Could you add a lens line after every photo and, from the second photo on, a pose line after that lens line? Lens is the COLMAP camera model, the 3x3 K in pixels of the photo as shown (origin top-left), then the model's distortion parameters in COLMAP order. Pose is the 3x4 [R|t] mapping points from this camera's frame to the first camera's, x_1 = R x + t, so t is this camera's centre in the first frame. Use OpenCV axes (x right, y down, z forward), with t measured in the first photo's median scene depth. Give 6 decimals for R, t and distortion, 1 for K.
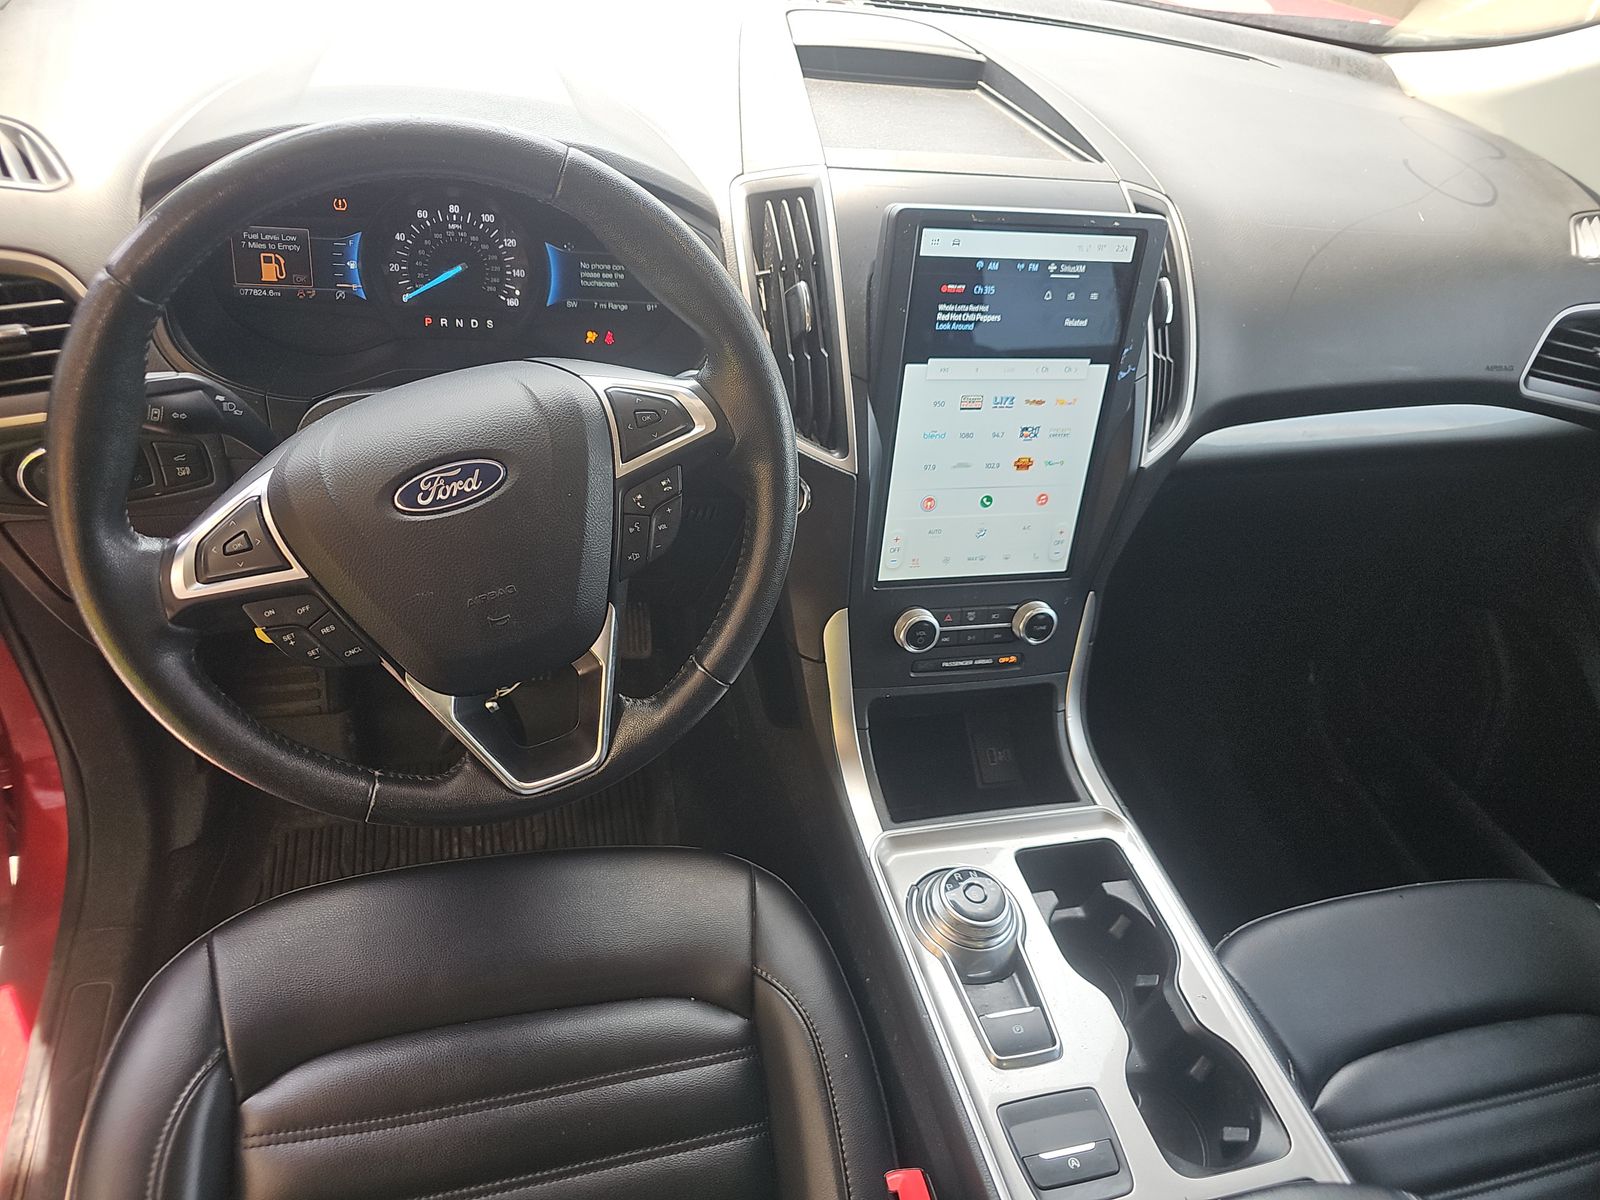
lens RADIAL K [[1118.7, 0, 800.0], [0, 1118.7, 600.0], [0, 0, 1]] dist [0.007300, 0.000620]
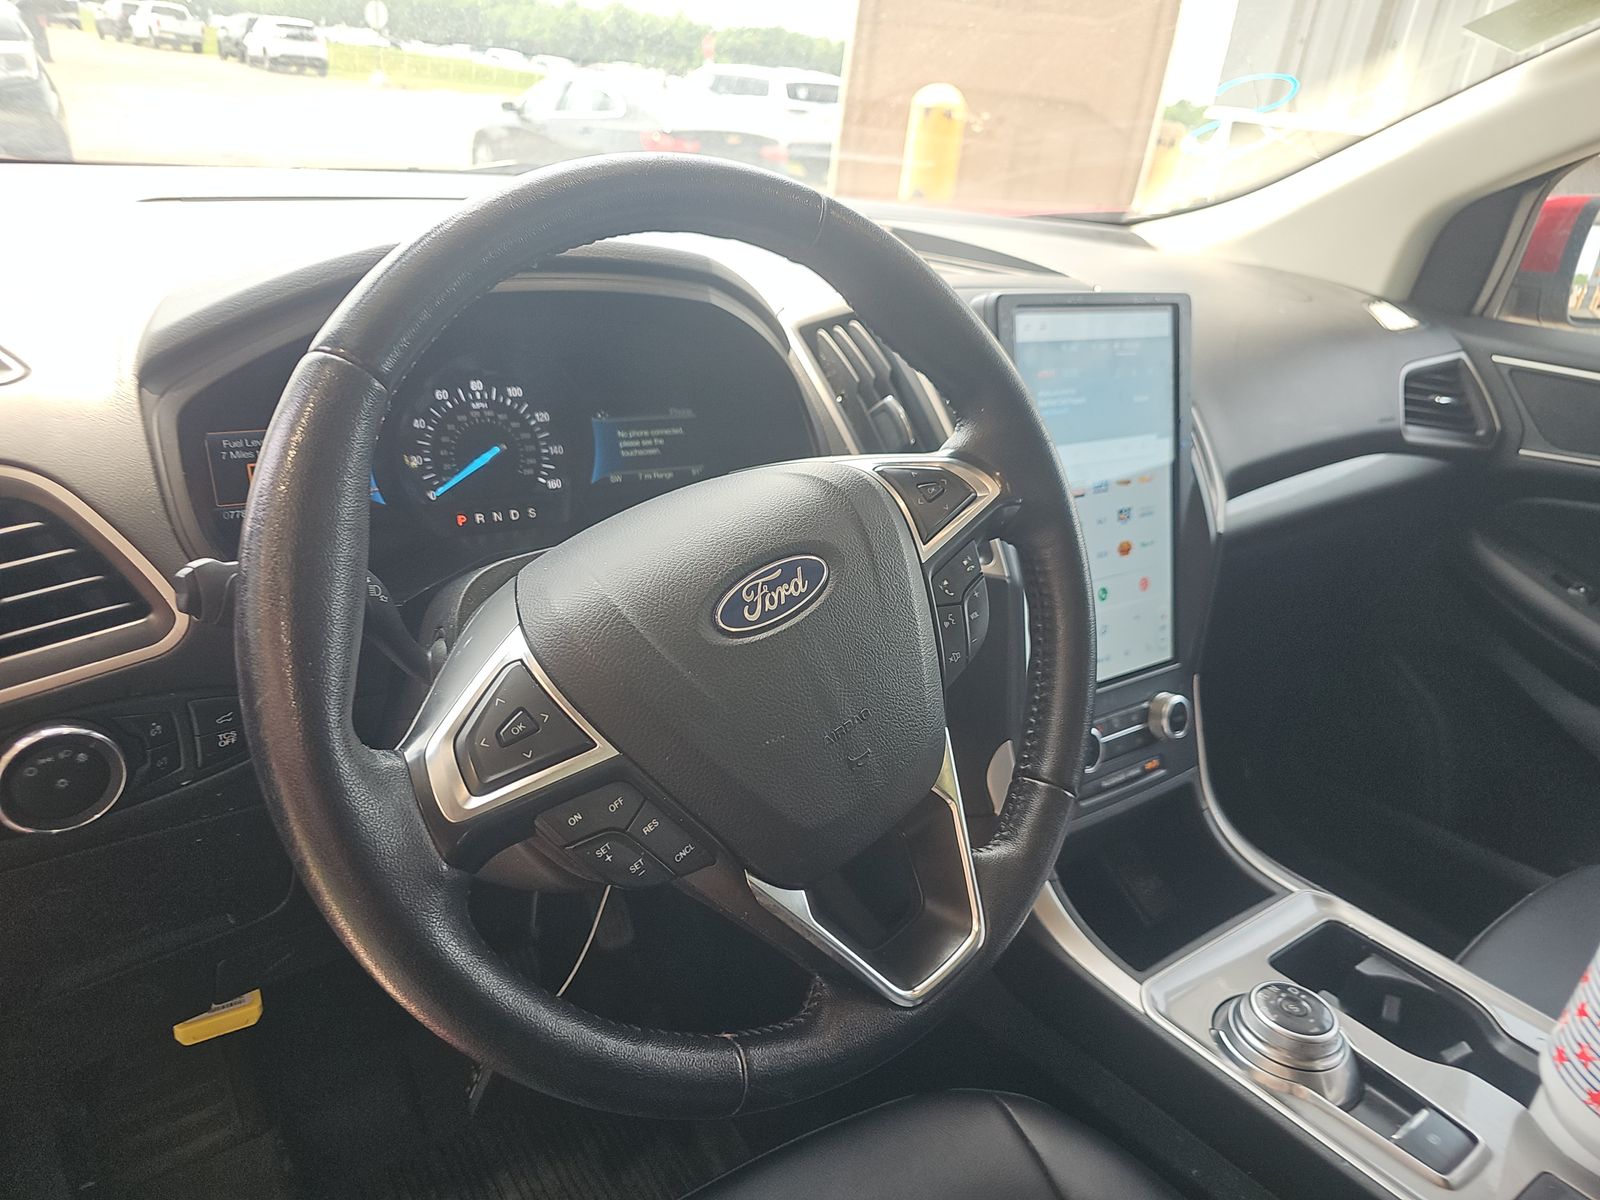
lens RADIAL K [[1118.7, 0, 800.0], [0, 1118.7, 600.0], [0, 0, 1]] dist [0.007300, 0.000620]
pose [[0.922487, -0.199251, 0.330631, -0.392931], [0.281111, 0.933736, -0.221618, 0.054786], [-0.264564, 0.297383, 0.917371, 0.213420]]
